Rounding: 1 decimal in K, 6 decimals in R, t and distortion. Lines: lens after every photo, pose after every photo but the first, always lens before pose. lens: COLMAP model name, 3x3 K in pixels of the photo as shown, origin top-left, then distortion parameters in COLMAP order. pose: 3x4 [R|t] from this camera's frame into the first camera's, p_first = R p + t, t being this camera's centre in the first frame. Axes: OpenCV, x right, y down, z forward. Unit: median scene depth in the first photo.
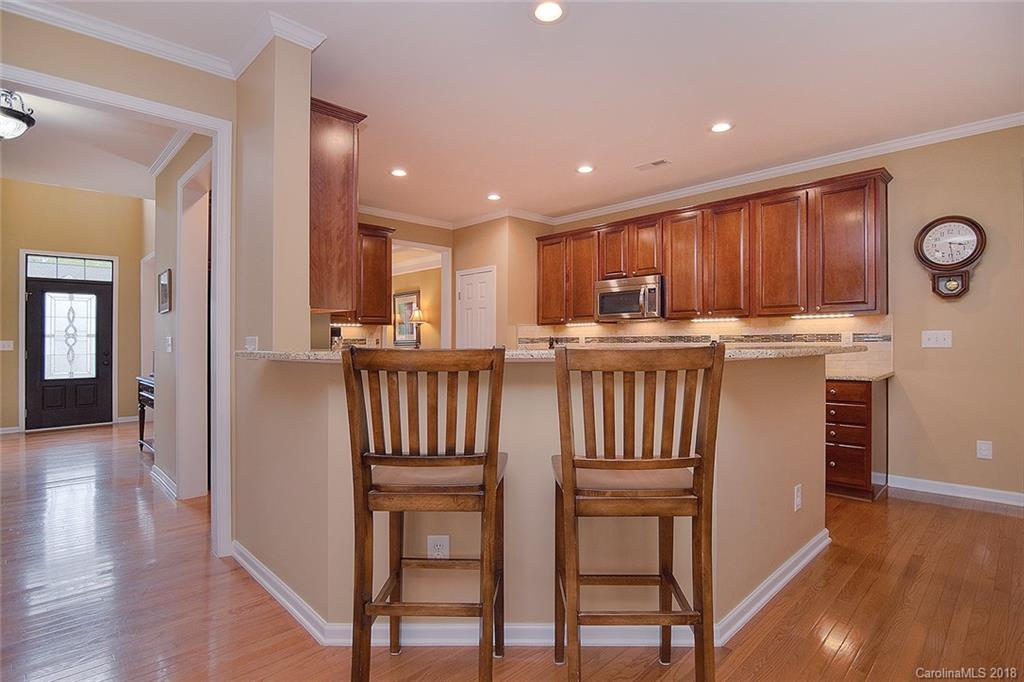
lens RADIAL K [[513.4, 0, 474.9], [0, 513.4, 344.1], [0, 0, 1]] dist [-0.003397, -0.000253]
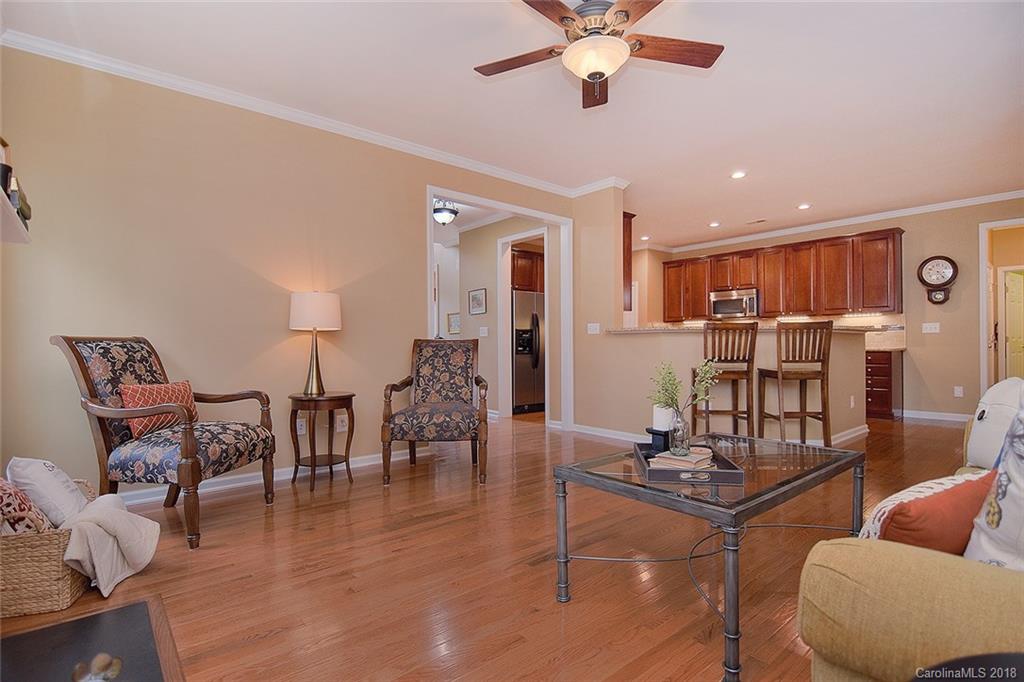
lens RADIAL K [[496.3, 0, 504.7], [0, 496.3, 344.9], [0, 0, 1]] dist [-0.013939, -0.000654]
pose [[0.999627, -0.001473, -0.027269, -0.433575], [0.001315, 0.999982, -0.005805, 0.050606], [0.027277, 0.005767, 0.999611, -0.618883]]
